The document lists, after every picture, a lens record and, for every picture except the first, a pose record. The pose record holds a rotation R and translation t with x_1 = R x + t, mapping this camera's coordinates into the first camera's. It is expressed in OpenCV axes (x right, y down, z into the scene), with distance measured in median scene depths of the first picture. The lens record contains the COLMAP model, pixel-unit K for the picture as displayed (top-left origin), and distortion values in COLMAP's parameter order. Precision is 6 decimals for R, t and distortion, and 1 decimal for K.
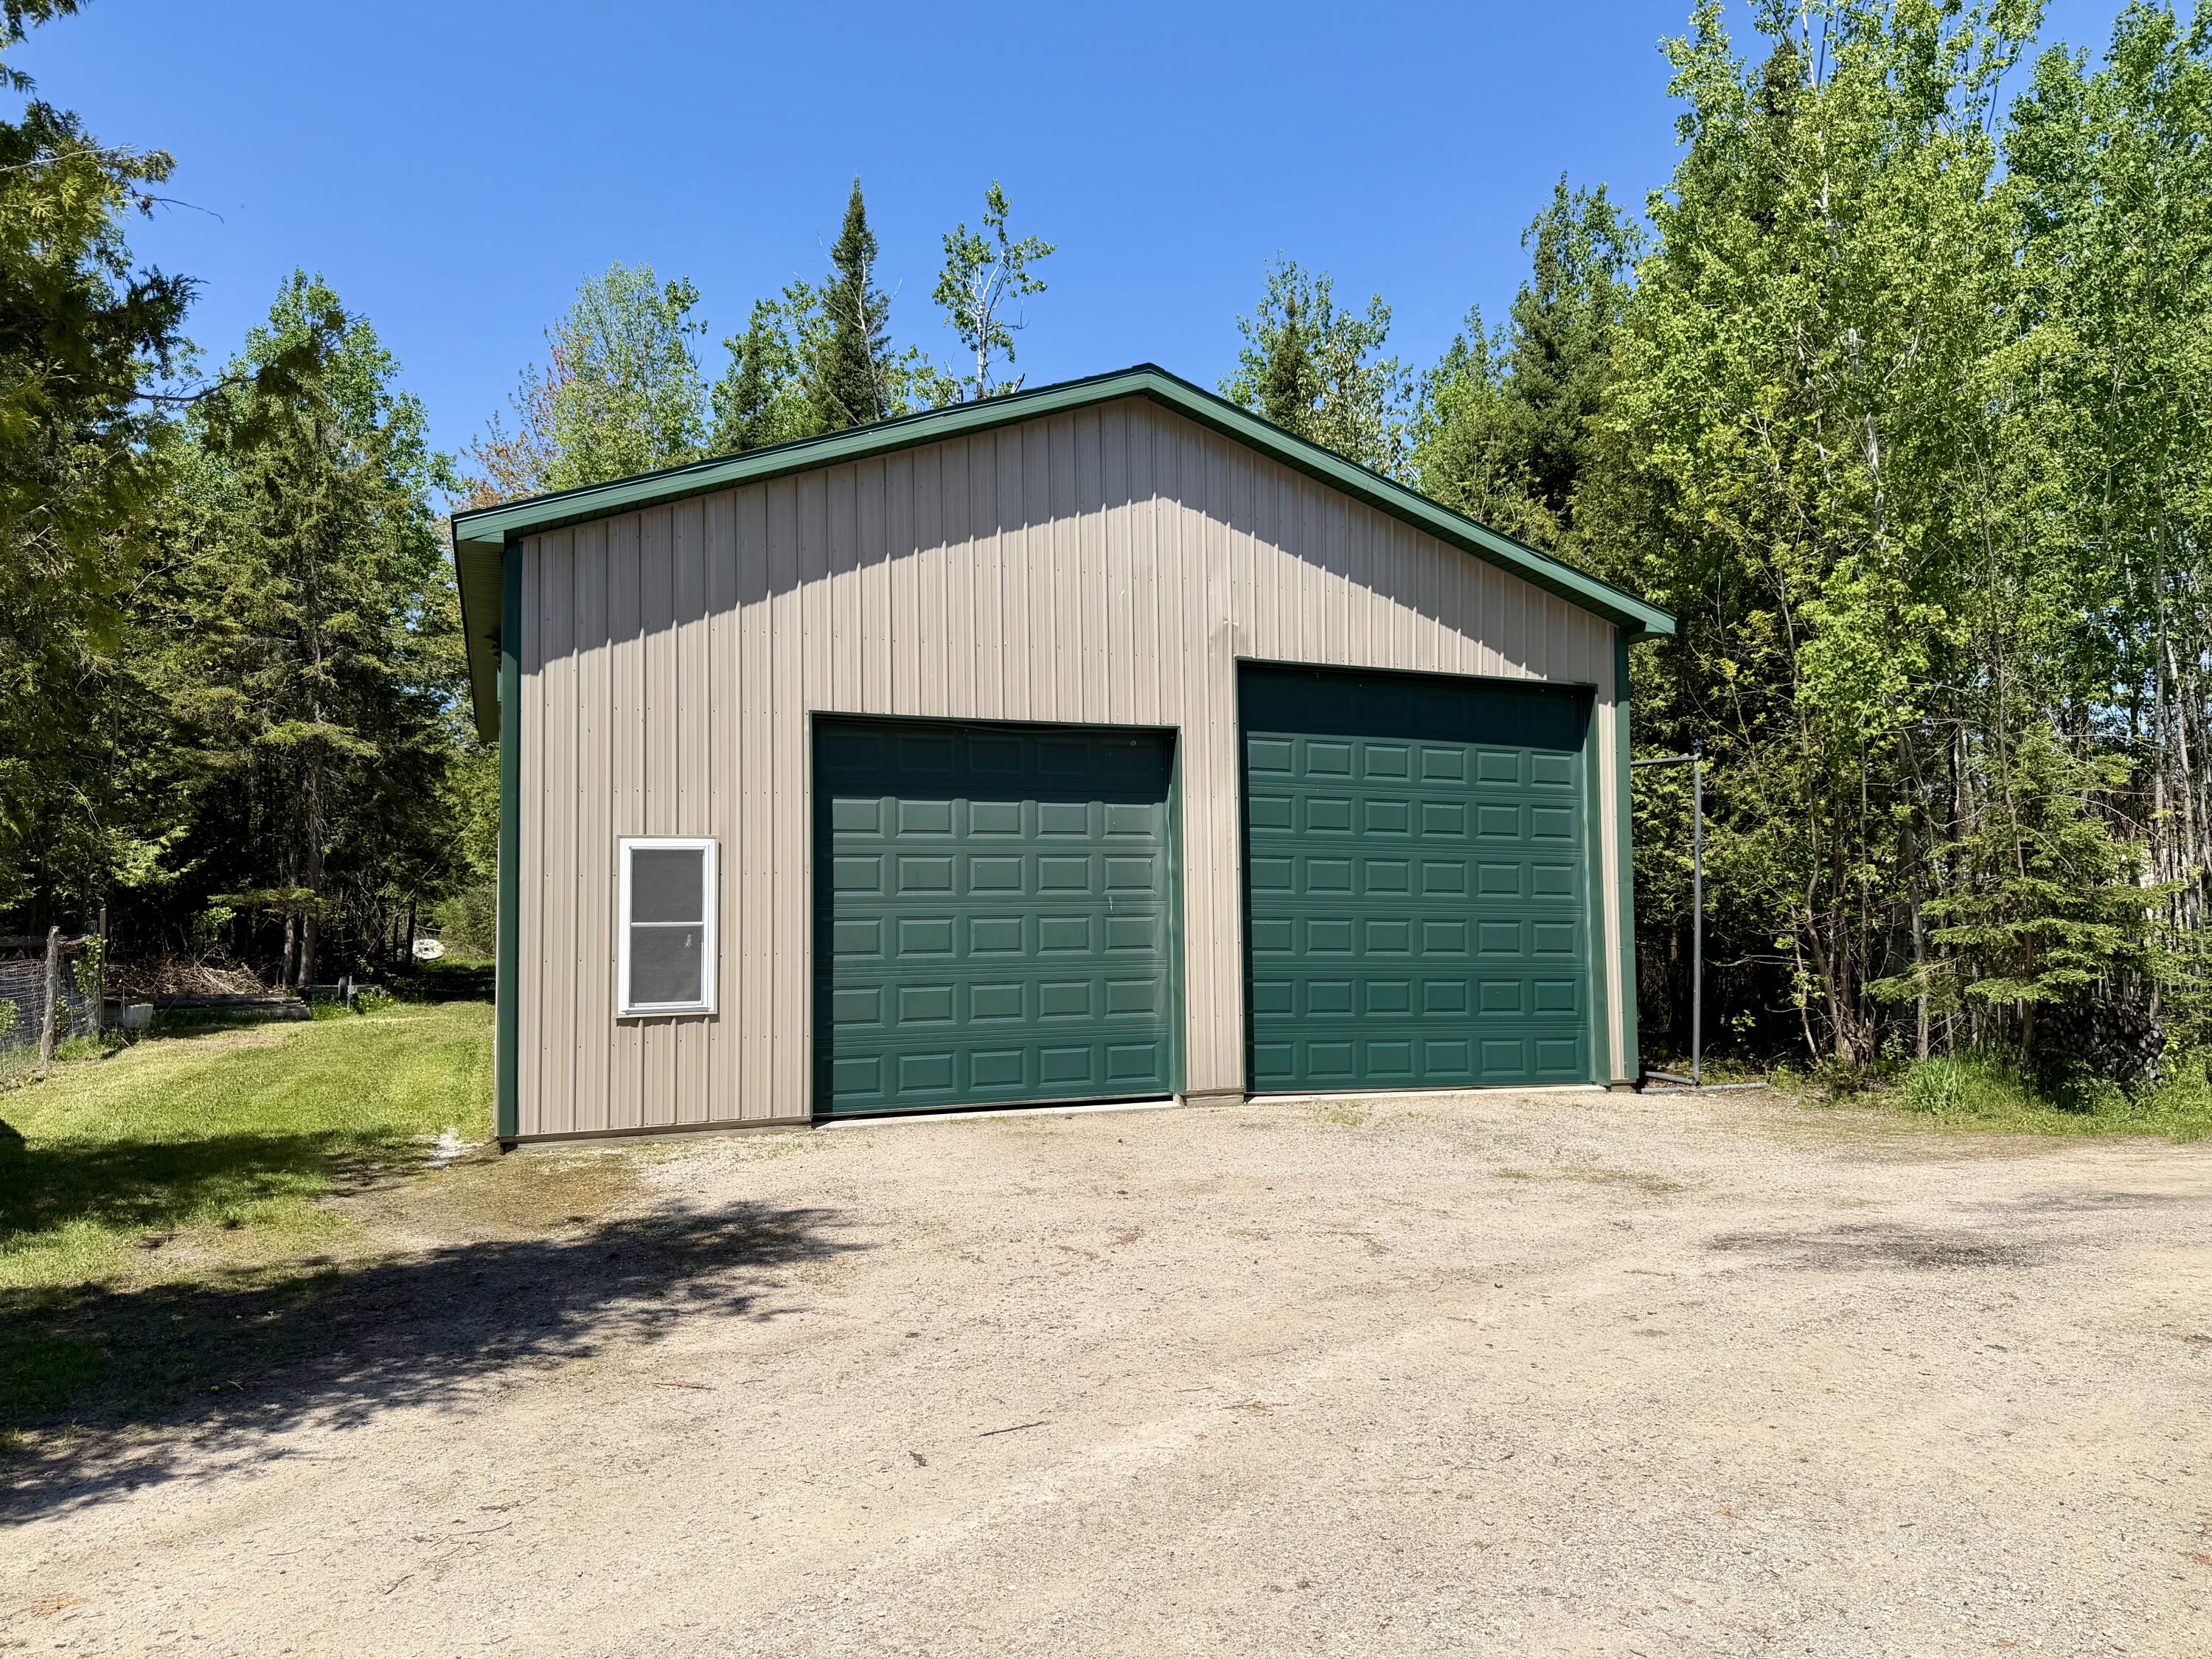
lens RADIAL K [[1547.1, 0, 1104.8], [0, 1547.1, 834.7], [0, 0, 1]] dist [0.007433, -0.001433]
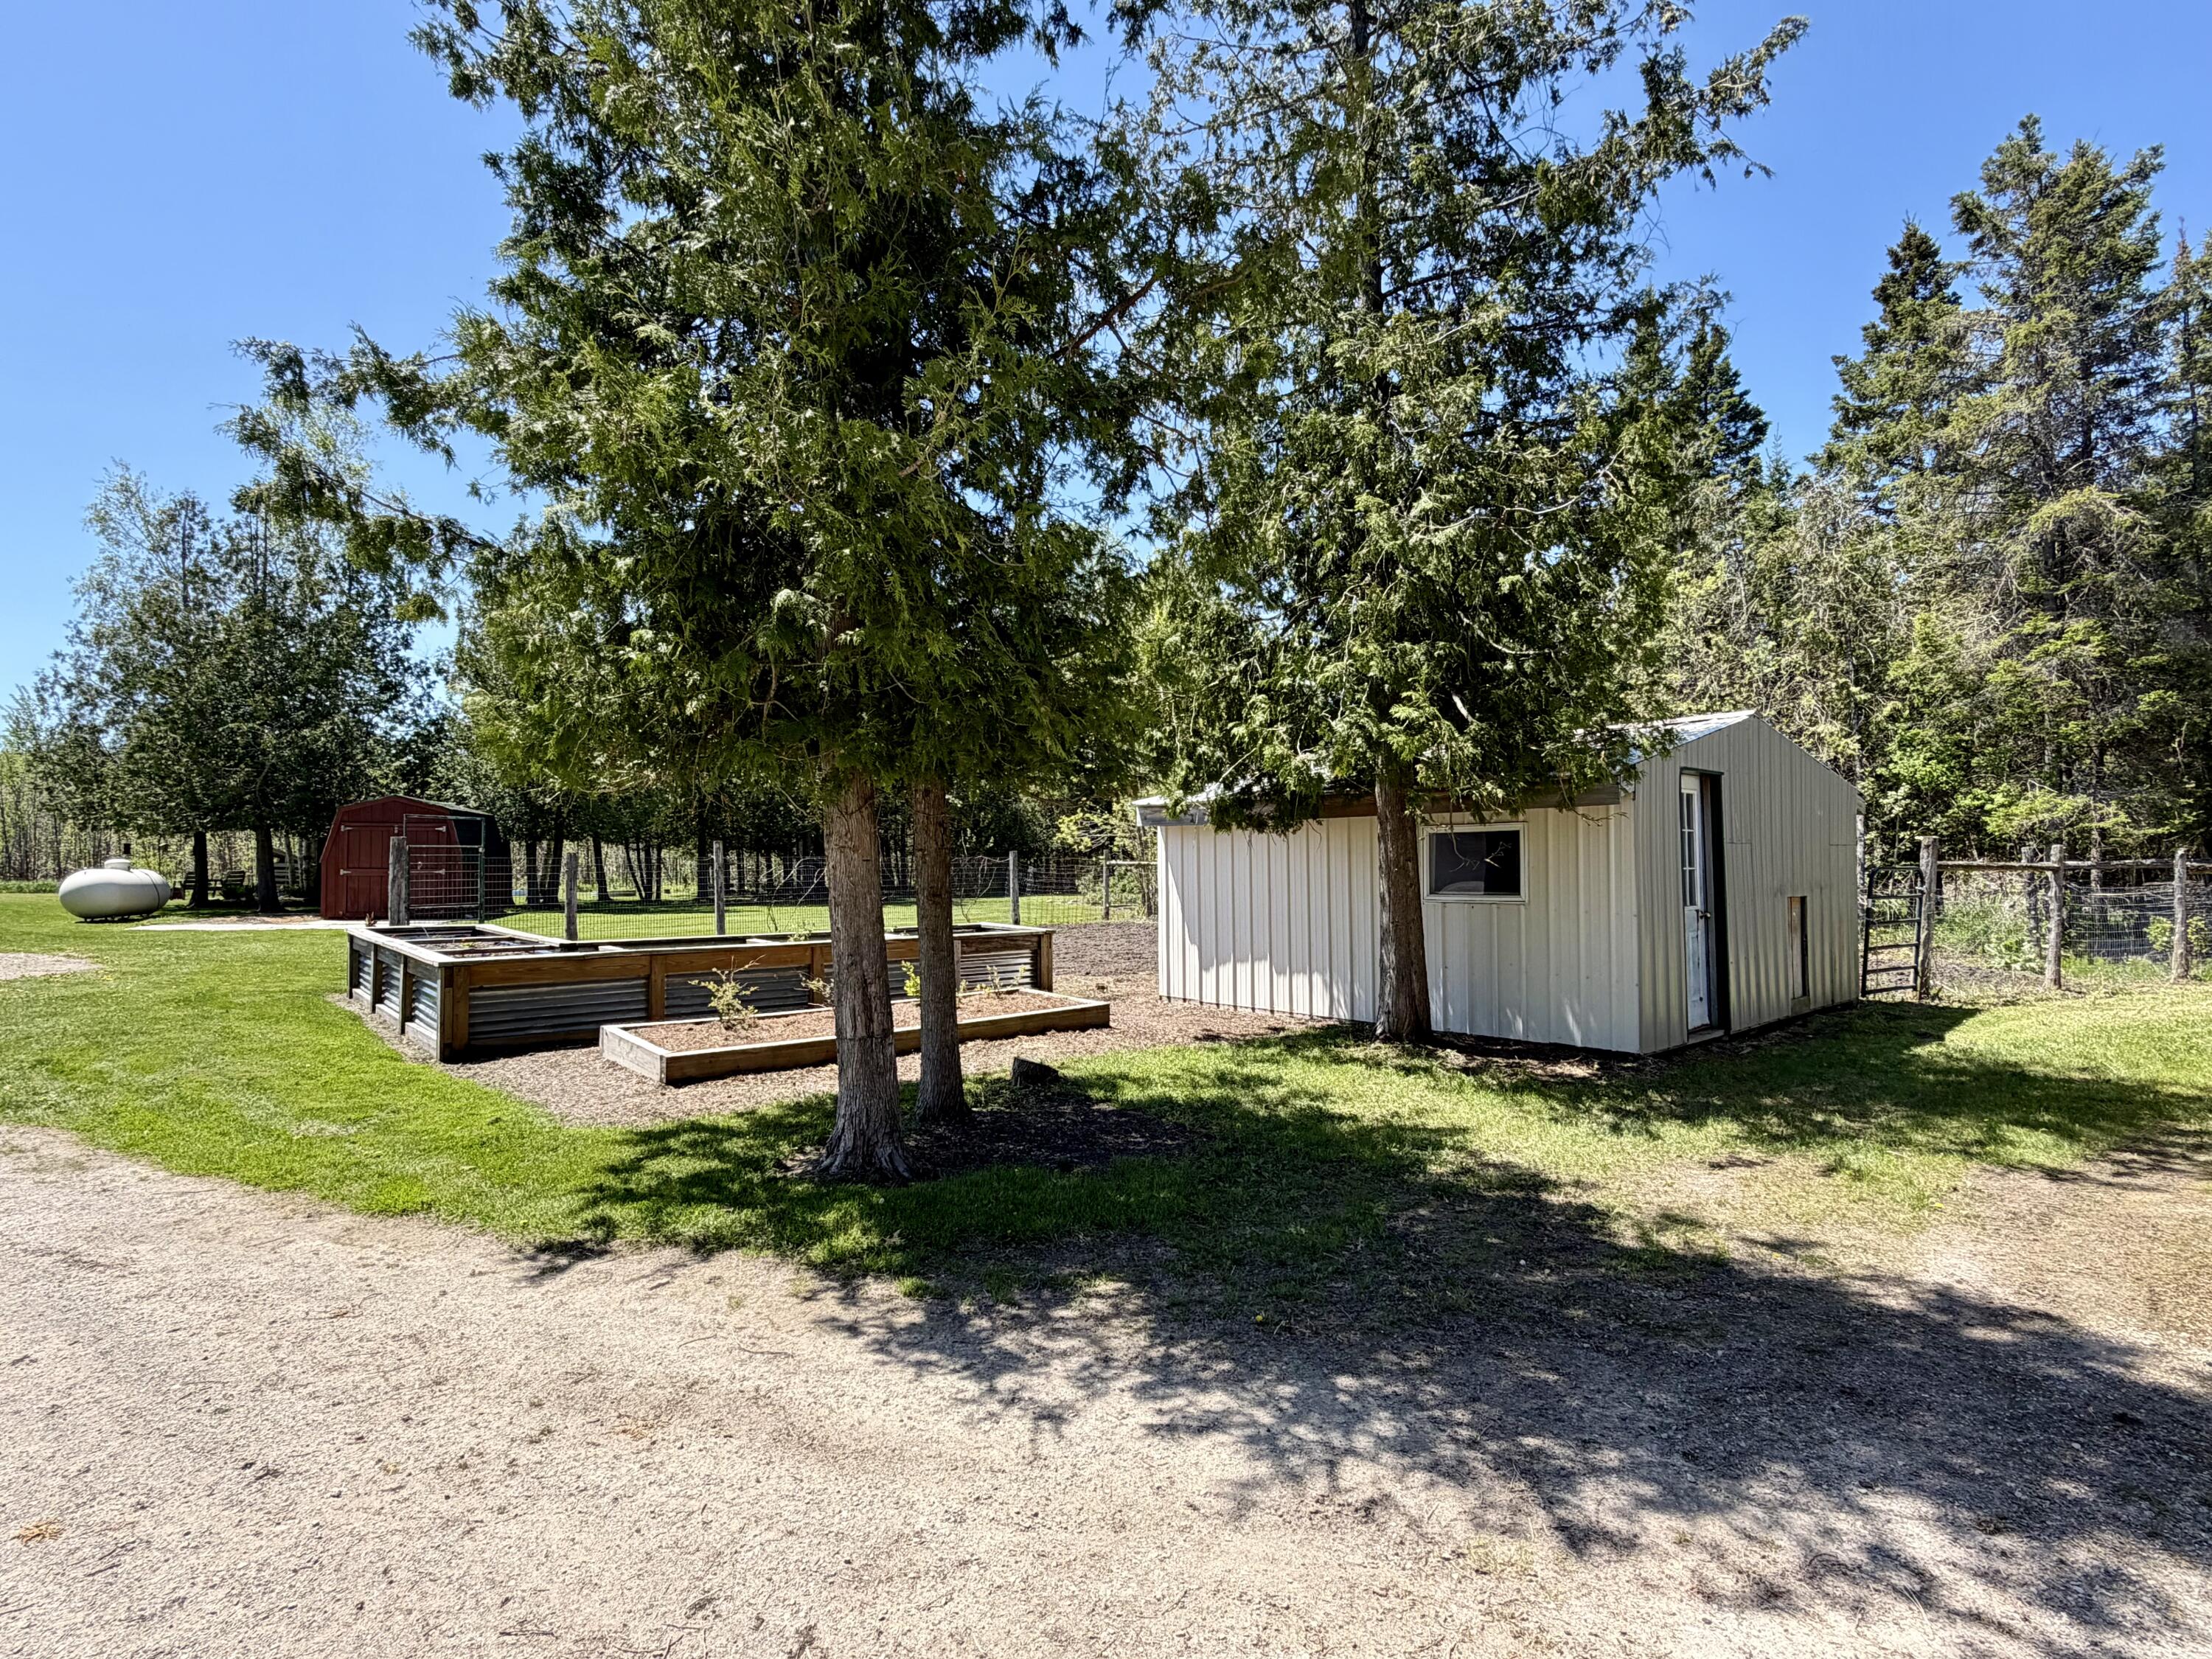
lens RADIAL K [[1096.5, 0, 1105.7], [0, 1096.5, 826.6], [0, 0, 1]] dist [-0.000174, -0.000216]
pose [[0.025804, -0.032327, -0.999144, 0.075616], [0.059385, 0.997761, -0.030749, 0.083030], [0.997902, -0.058541, 0.027665, 0.912649]]
